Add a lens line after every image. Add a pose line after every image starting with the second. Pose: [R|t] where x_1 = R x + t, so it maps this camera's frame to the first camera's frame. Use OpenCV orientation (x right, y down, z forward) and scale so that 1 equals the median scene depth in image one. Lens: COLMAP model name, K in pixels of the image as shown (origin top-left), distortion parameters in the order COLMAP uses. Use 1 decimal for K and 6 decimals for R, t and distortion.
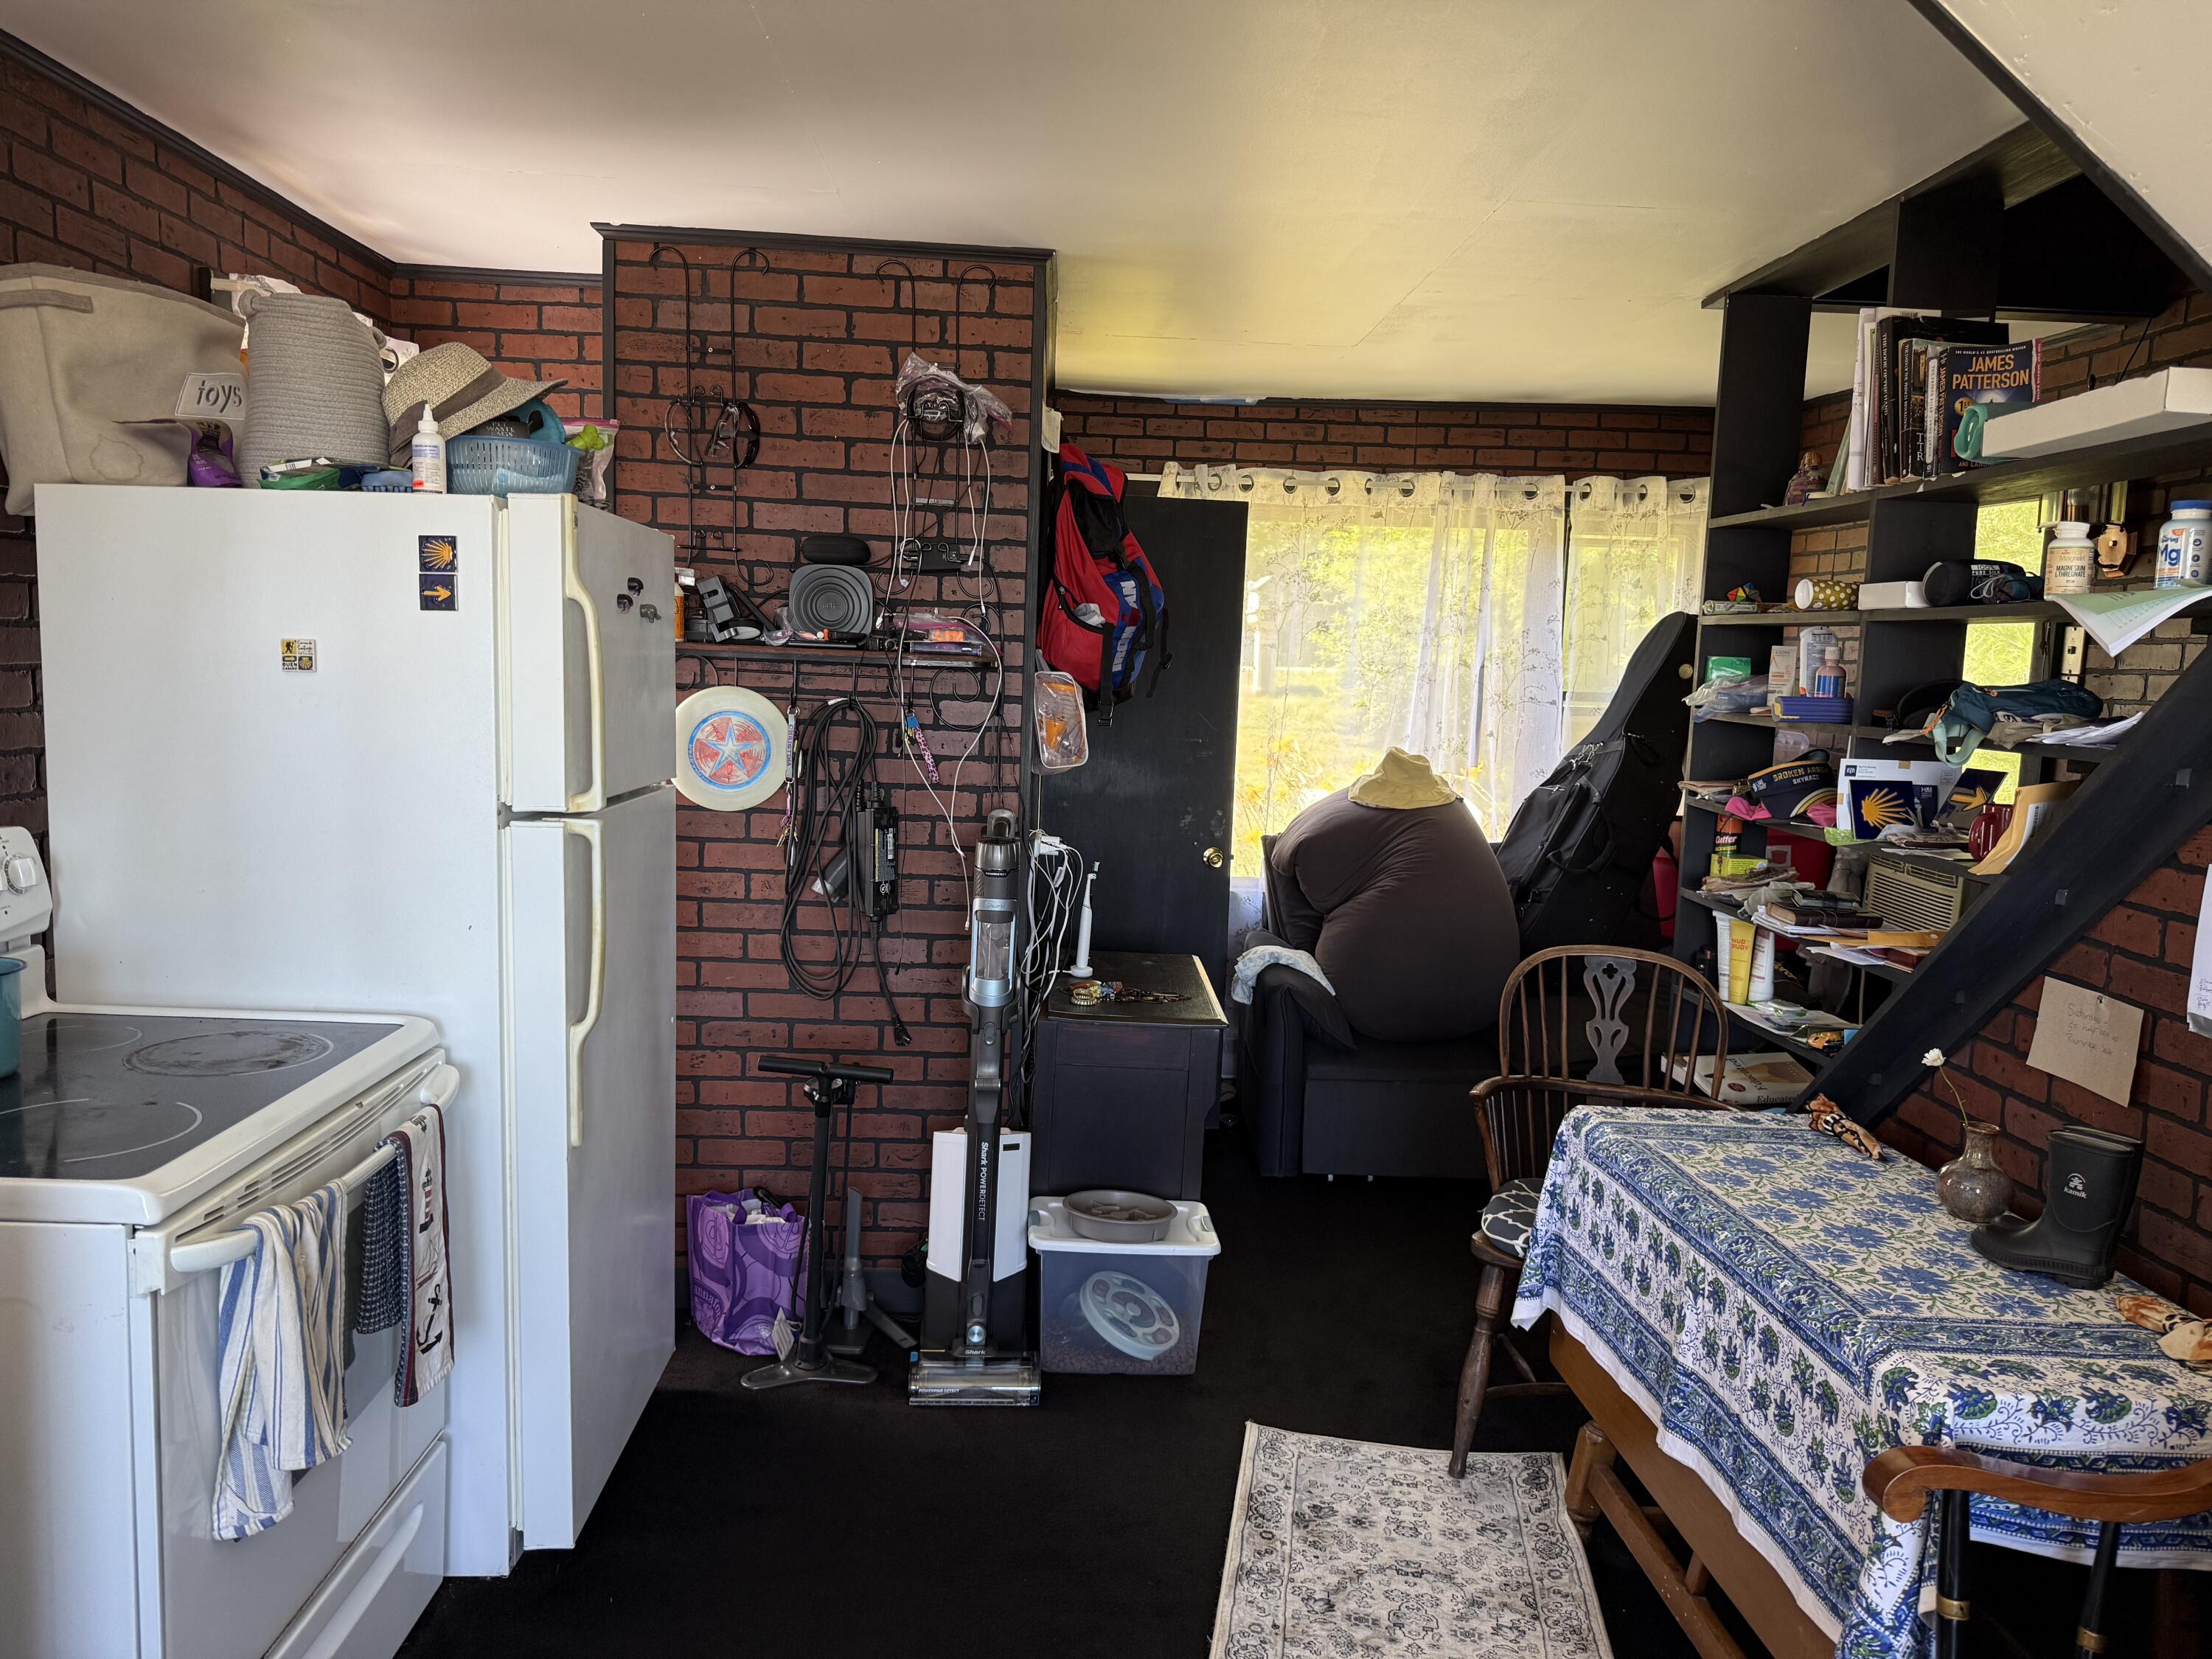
lens RADIAL K [[1557.9, 0, 1106.0], [0, 1557.9, 829.5], [0, 0, 1]] dist [0.060116, -0.077229]
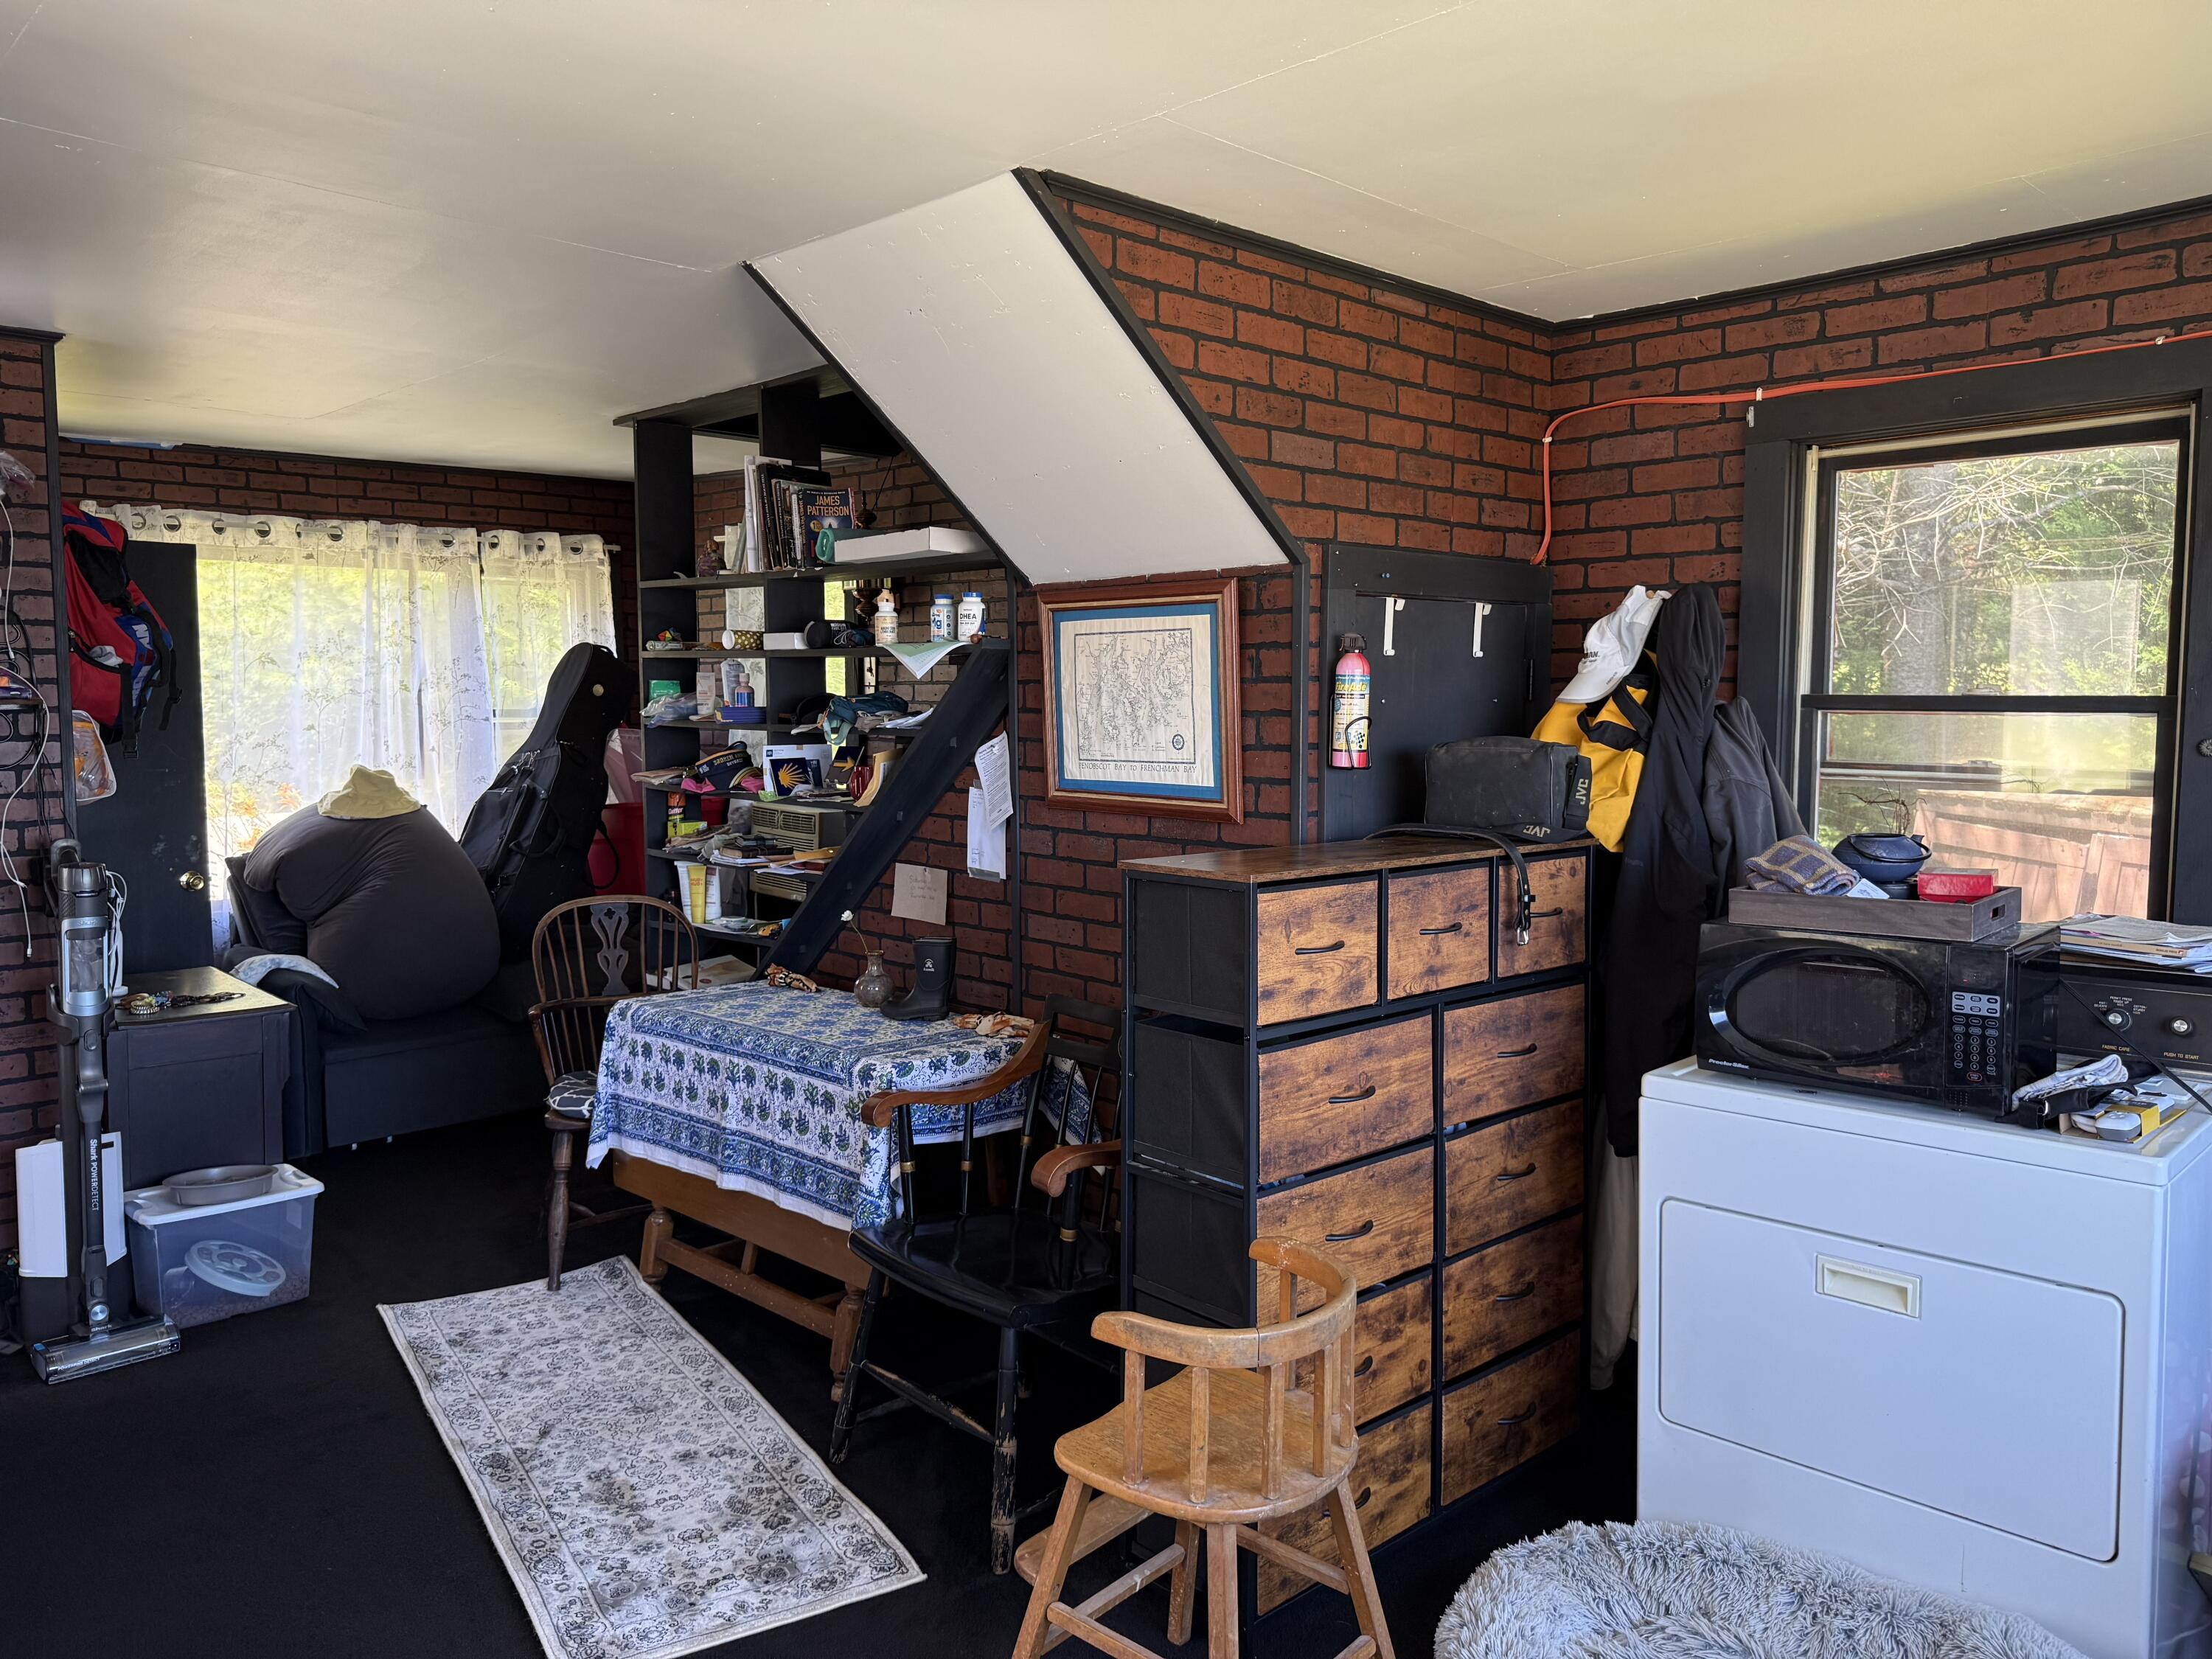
lens RADIAL K [[1669.3, 0, 1106.0], [0, 1669.3, 829.5], [0, 0, 1]] dist [-0.003448, -0.156283]
pose [[0.743946, -0.082913, 0.663076, -0.326659], [0.092426, 0.995503, 0.020781, 0.029417], [-0.661817, 0.045825, 0.748264, -0.386854]]
